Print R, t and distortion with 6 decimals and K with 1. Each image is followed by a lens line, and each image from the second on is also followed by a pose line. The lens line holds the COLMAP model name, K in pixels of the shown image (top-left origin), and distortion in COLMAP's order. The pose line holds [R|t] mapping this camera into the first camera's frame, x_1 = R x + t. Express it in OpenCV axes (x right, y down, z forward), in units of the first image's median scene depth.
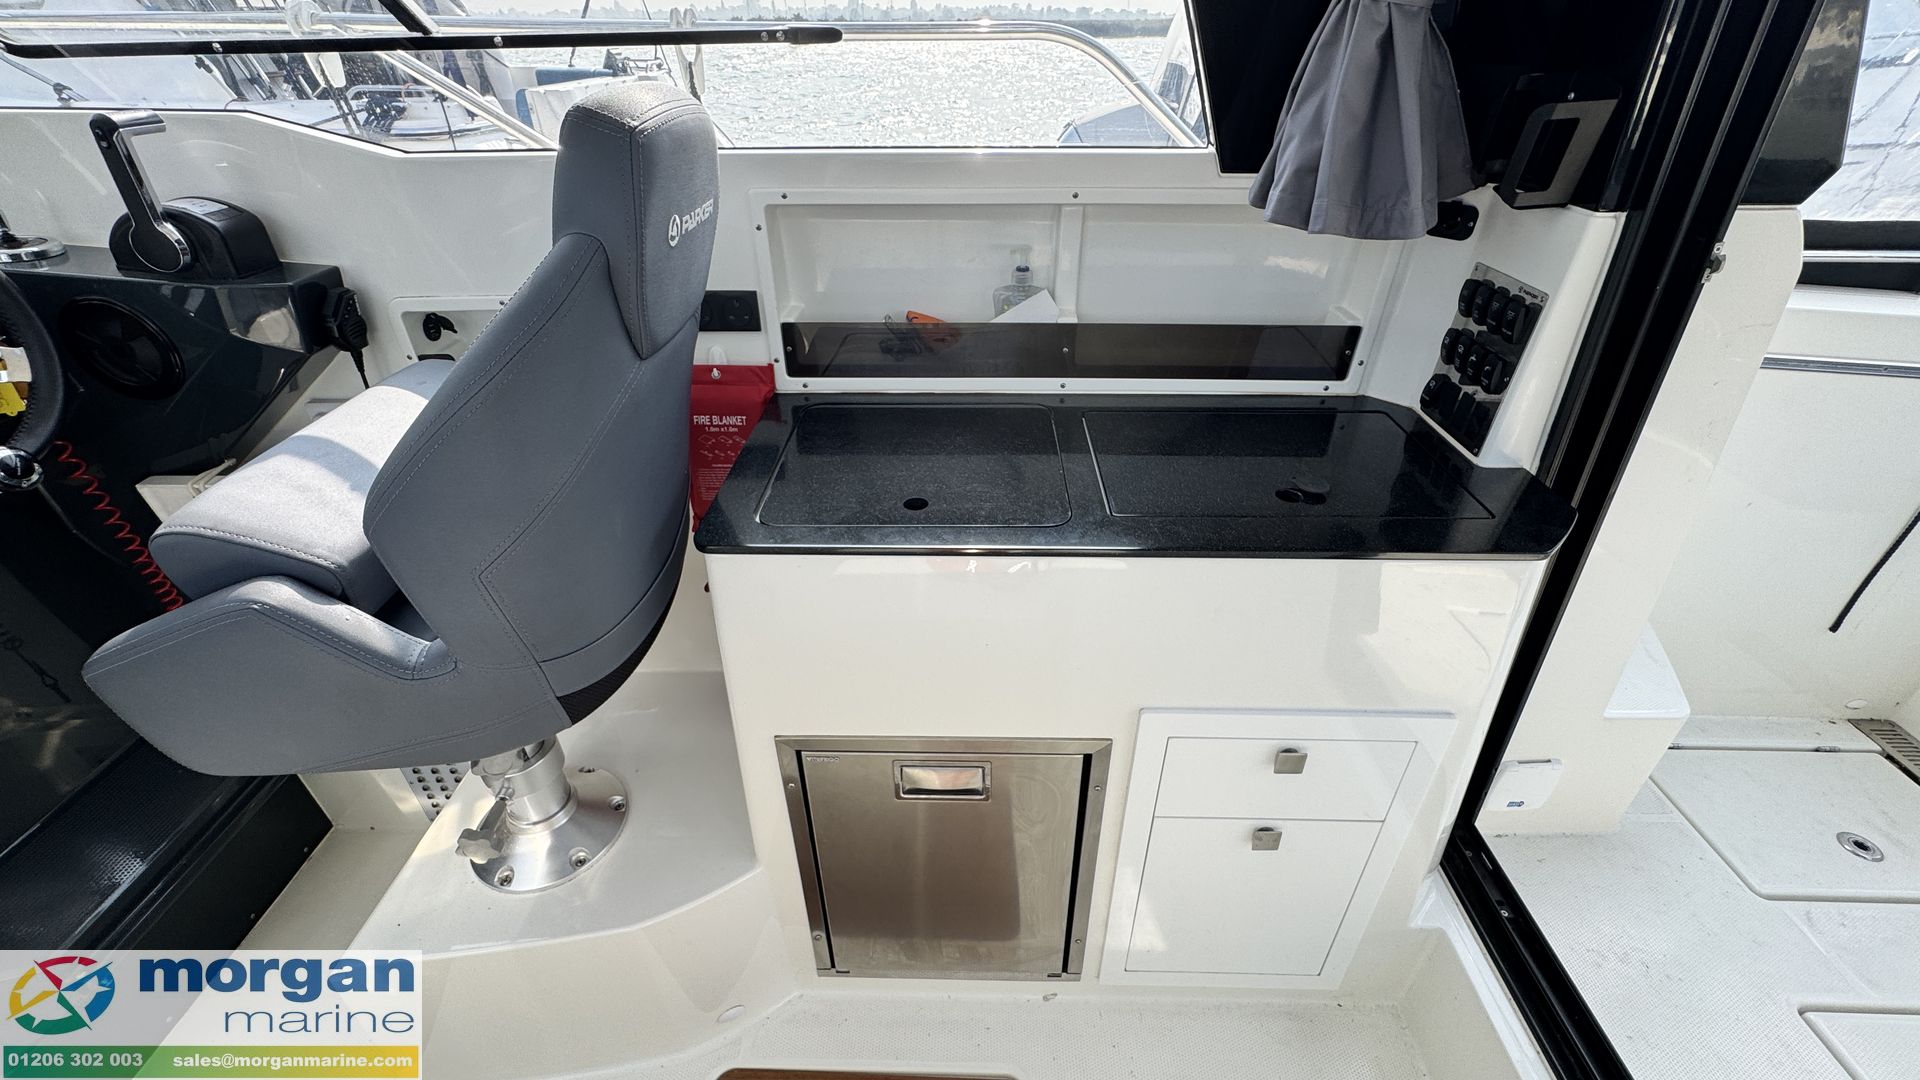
lens RADIAL K [[767.3, 0, 957.0], [0, 767.3, 537.7], [0, 0, 1]] dist [-0.007282, 0.001213]
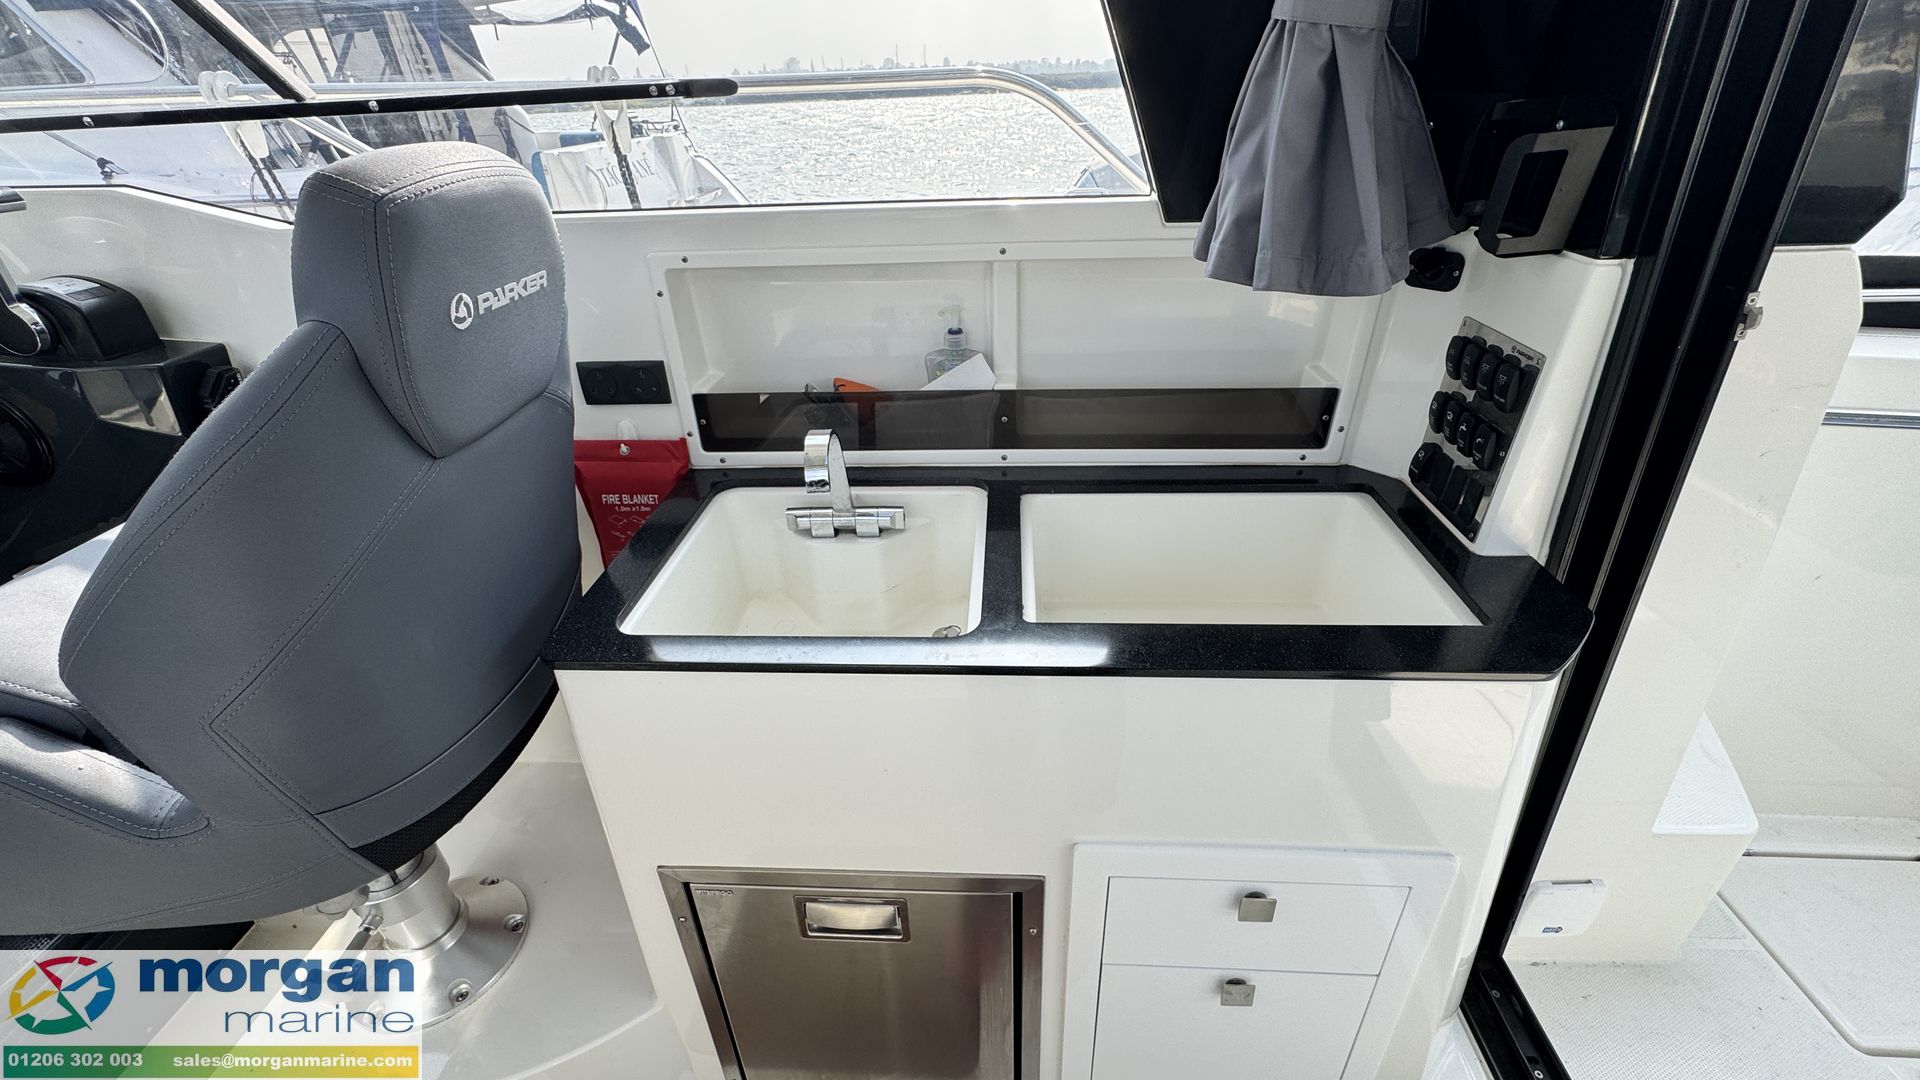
lens RADIAL K [[767.3, 0, 956.6], [0, 767.3, 538.6], [0, 0, 1]] dist [-0.007282, 0.001213]
pose [[0.998873, -0.006405, -0.047038, 0.137250], [0.004016, 0.998706, -0.050697, -0.064493], [0.047302, 0.050451, 0.997606, 0.117700]]
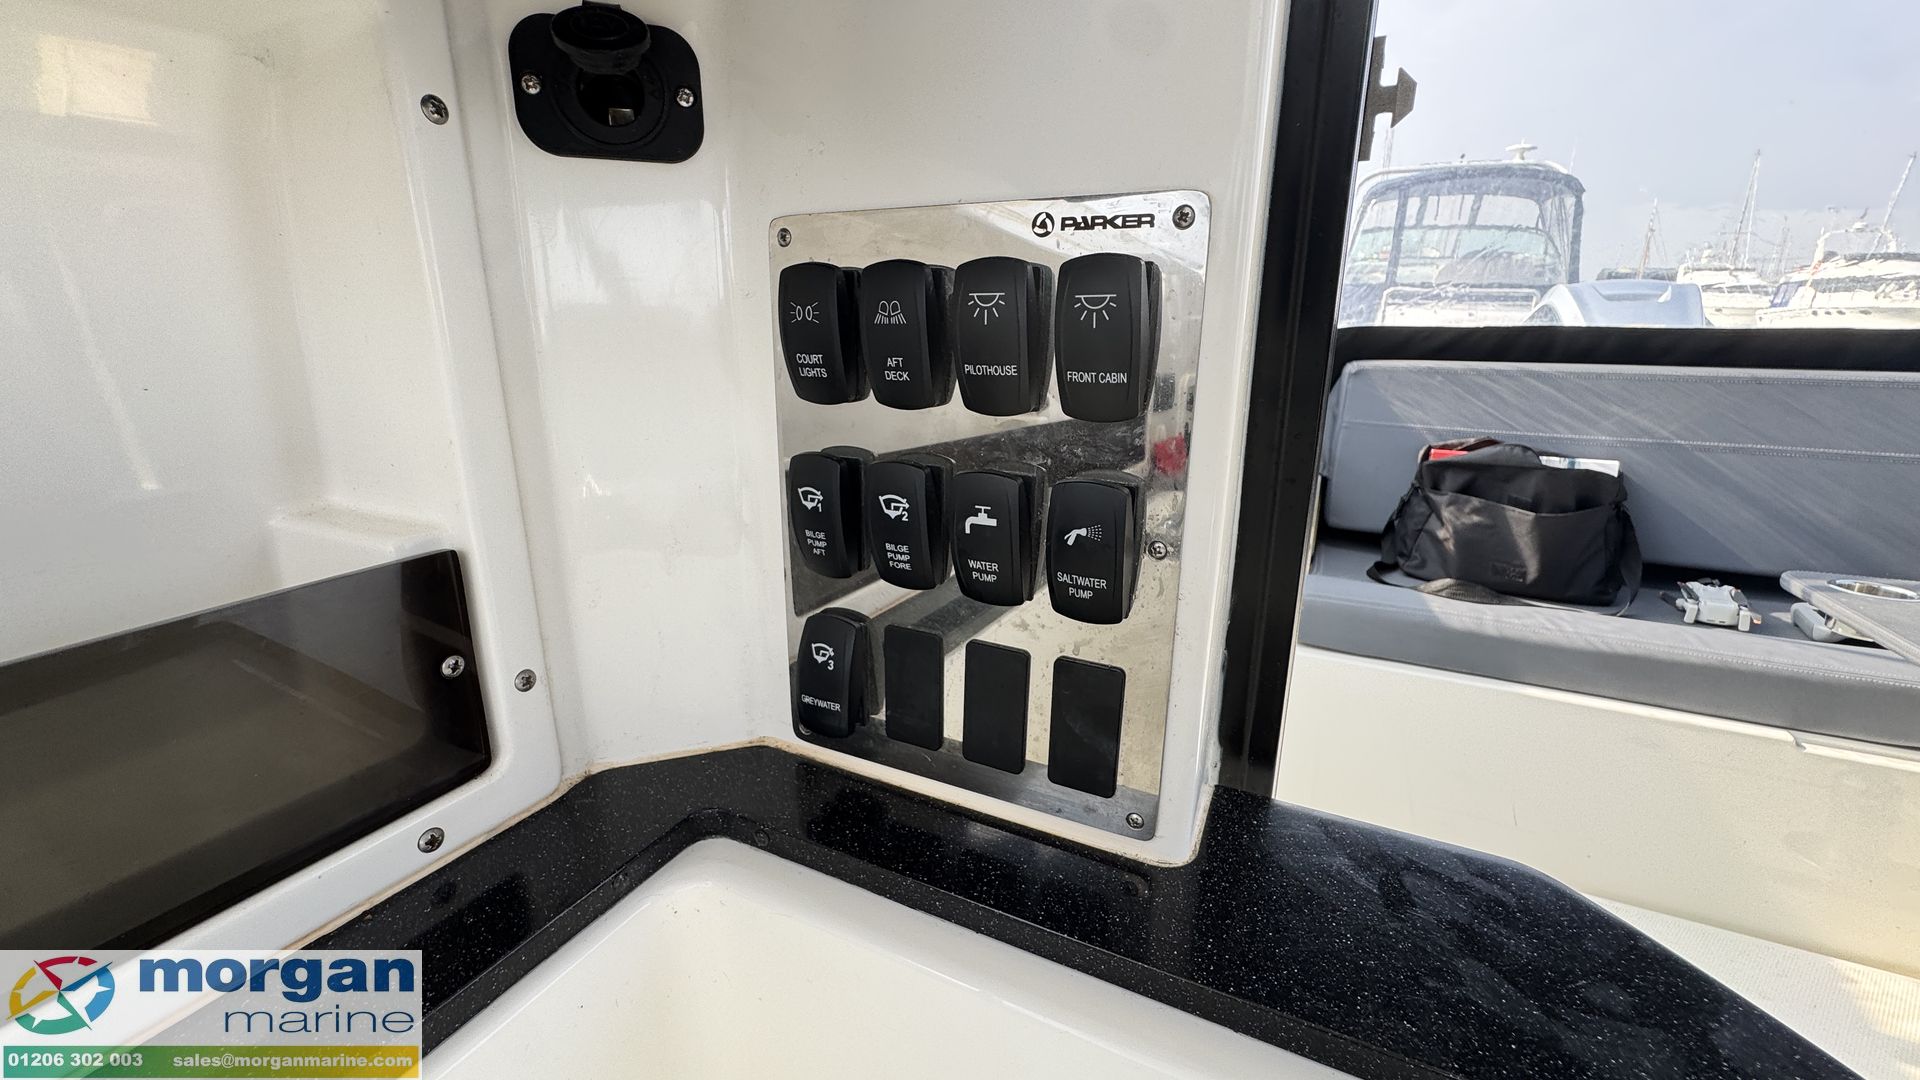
lens RADIAL K [[767.3, 0, 953.6], [0, 767.3, 539.2], [0, 0, 1]] dist [-0.007282, 0.001213]
pose [[0.419611, -0.255412, 0.871029, 0.410181], [0.497230, 0.867492, 0.014839, -0.217452], [-0.759400, 0.426875, 0.491008, 0.809219]]
